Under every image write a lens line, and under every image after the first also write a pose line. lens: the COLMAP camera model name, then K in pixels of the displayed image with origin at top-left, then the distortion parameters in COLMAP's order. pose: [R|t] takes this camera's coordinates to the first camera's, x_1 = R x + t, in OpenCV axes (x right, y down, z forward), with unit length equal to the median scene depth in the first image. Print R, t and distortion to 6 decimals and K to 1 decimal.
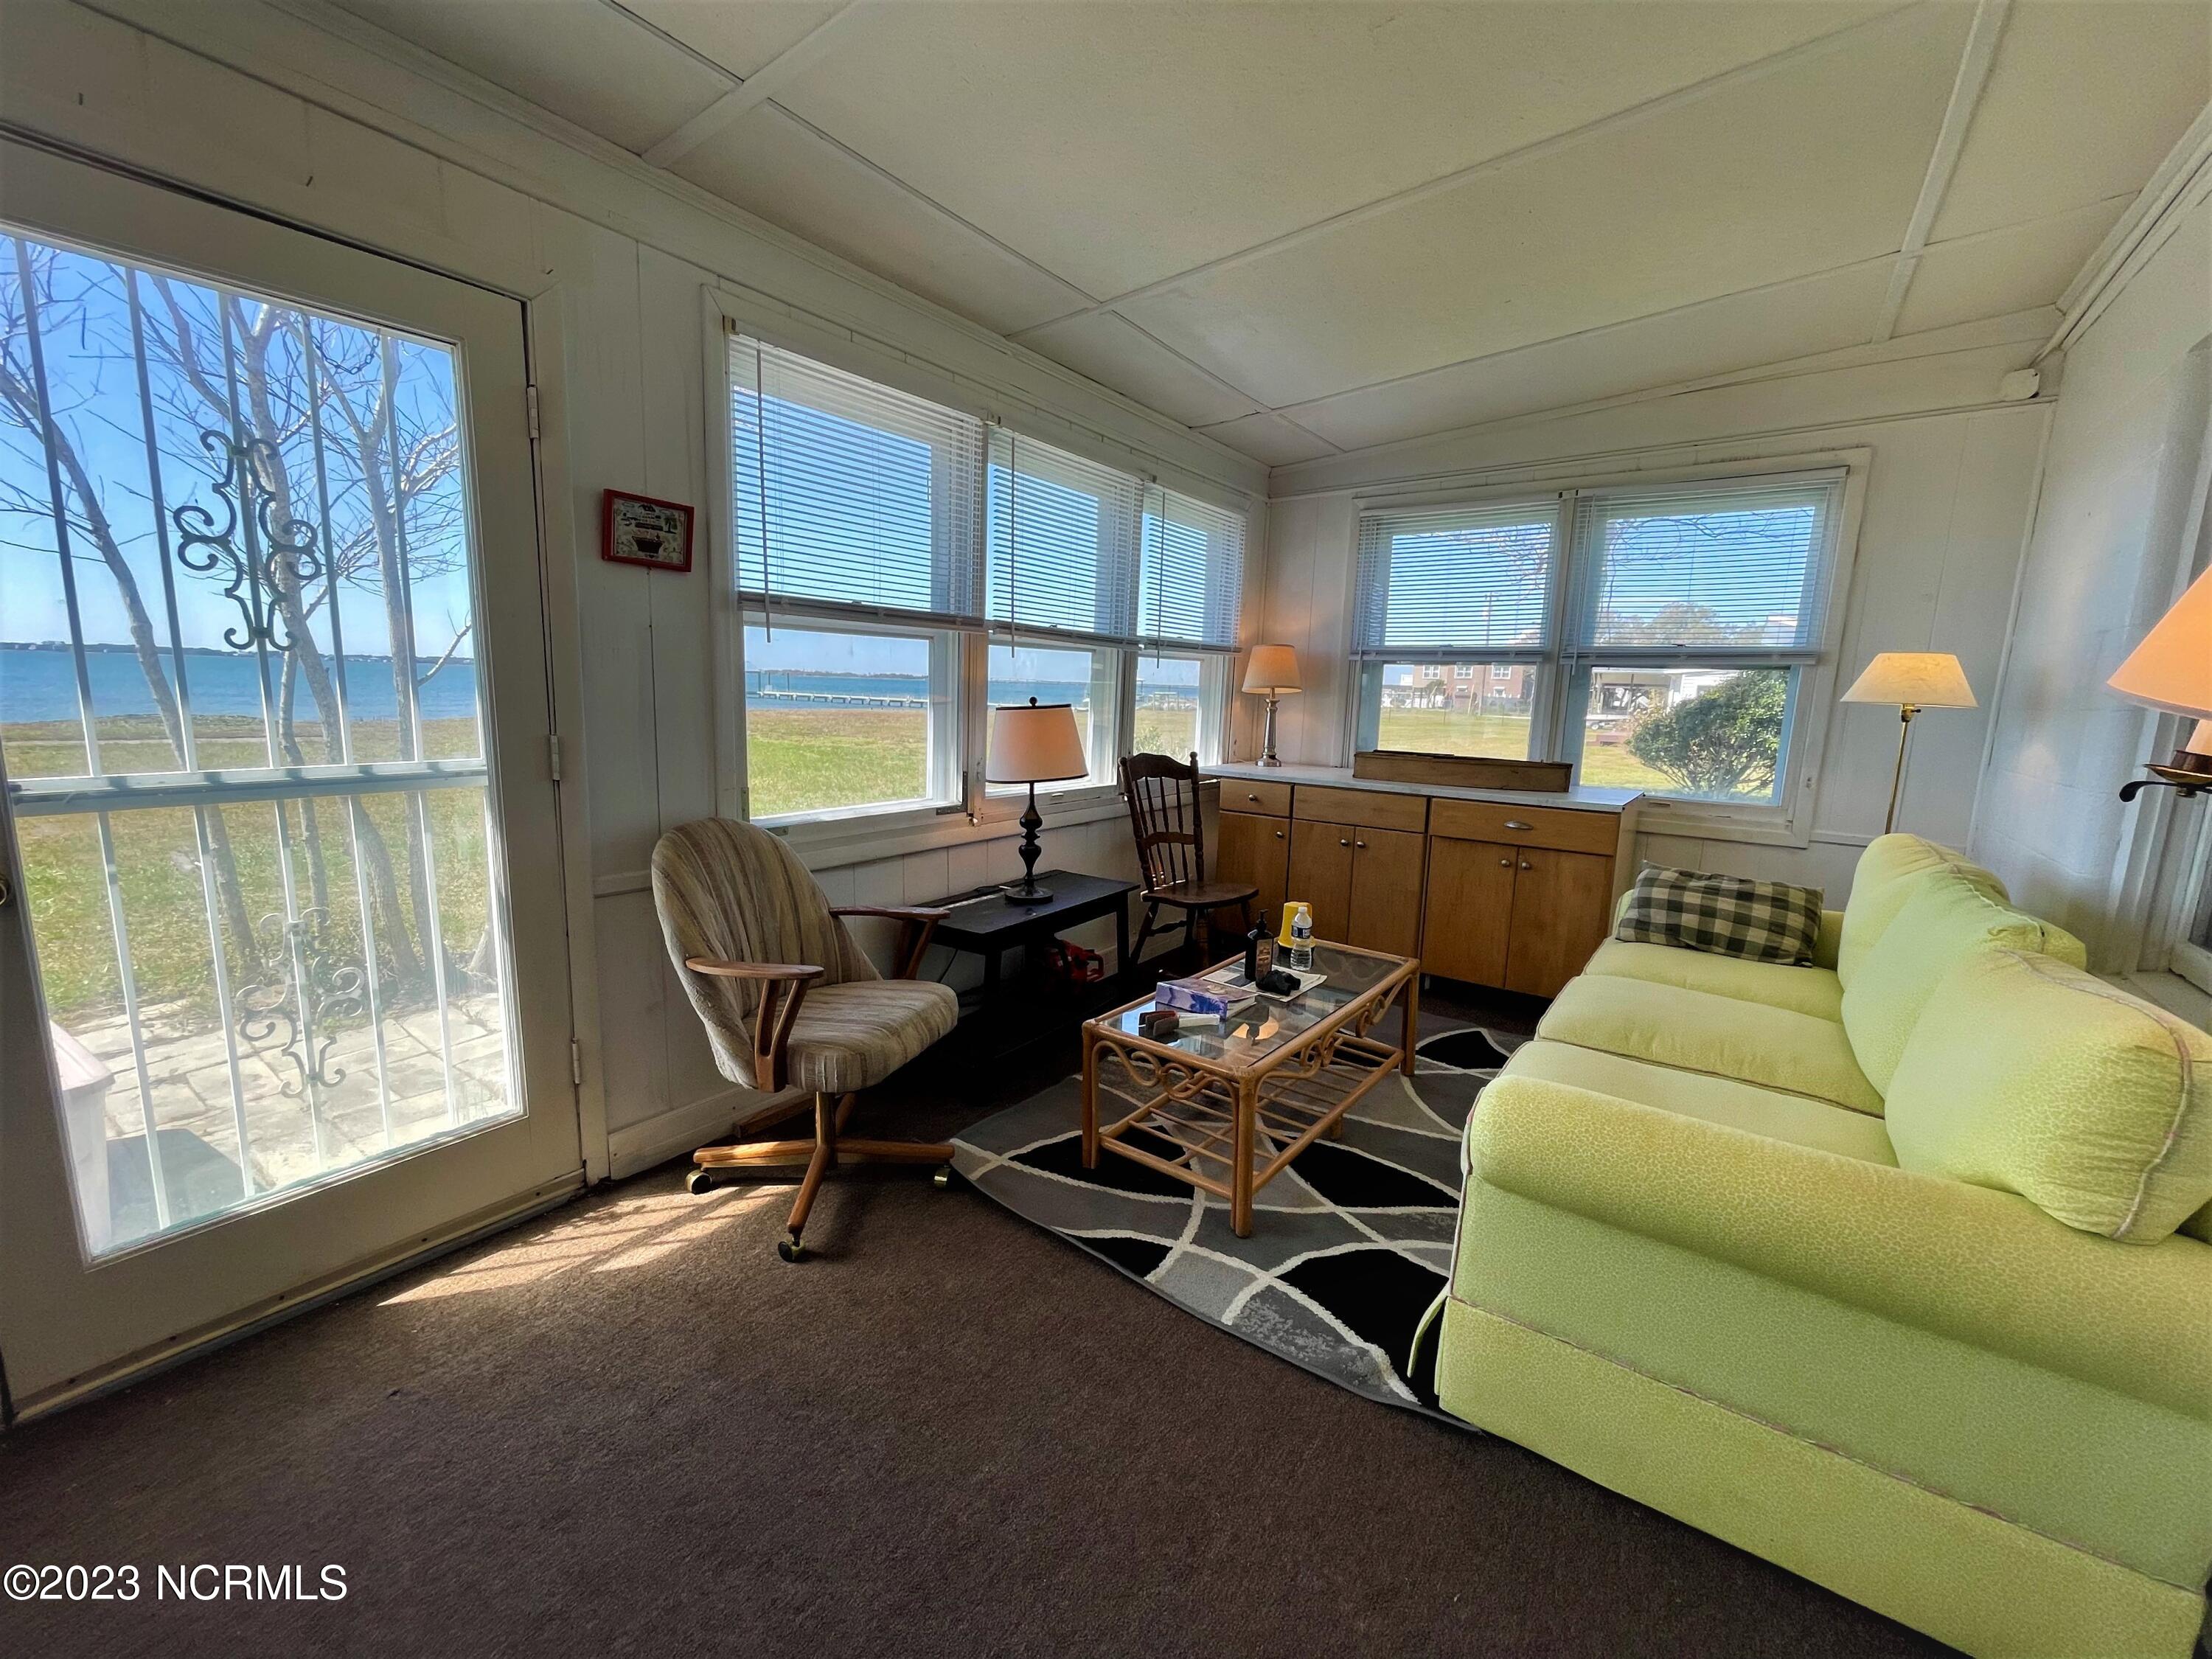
lens RADIAL K [[888.5, 0, 1104.4], [0, 888.5, 826.6], [0, 0, 1]] dist [-0.004107, -0.000558]
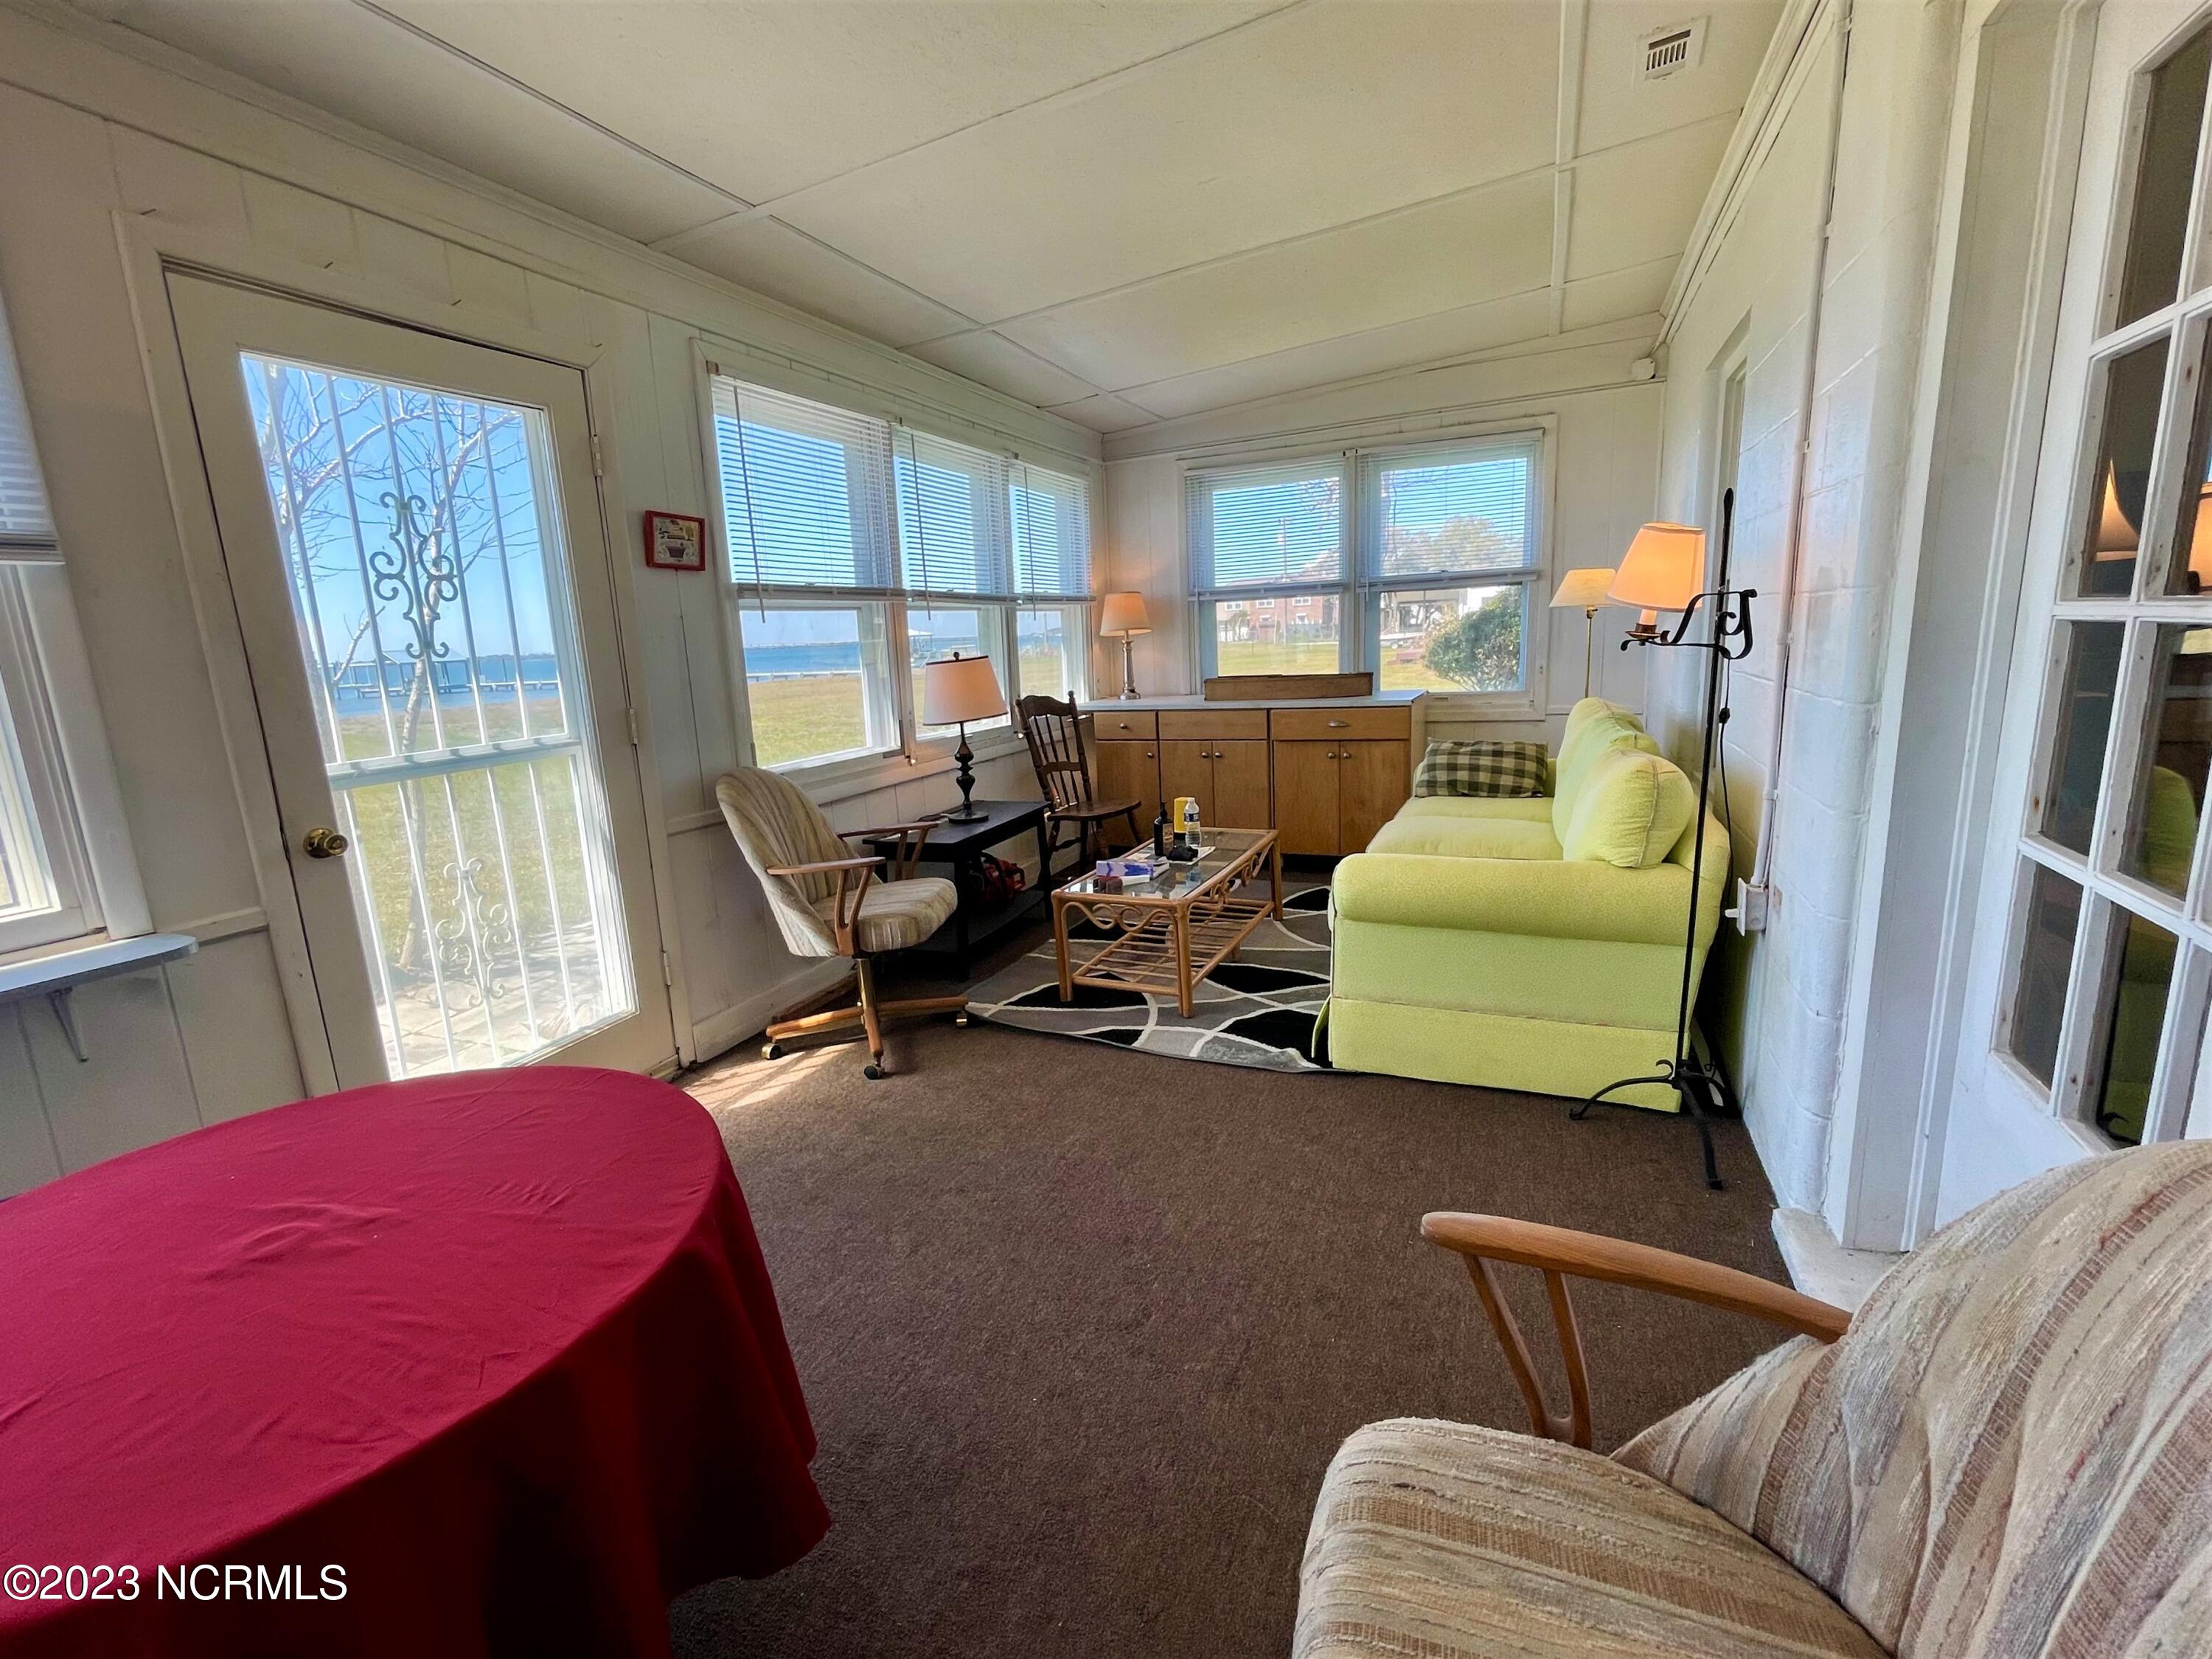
lens RADIAL K [[964.3, 0, 1103.4], [0, 964.3, 827.8], [0, 0, 1]] dist [-0.008444, -0.001644]
pose [[0.973949, -0.116820, 0.194364, -0.205708], [0.109138, 0.992778, 0.049810, 0.058699], [-0.198779, -0.027300, 0.979664, -0.402304]]
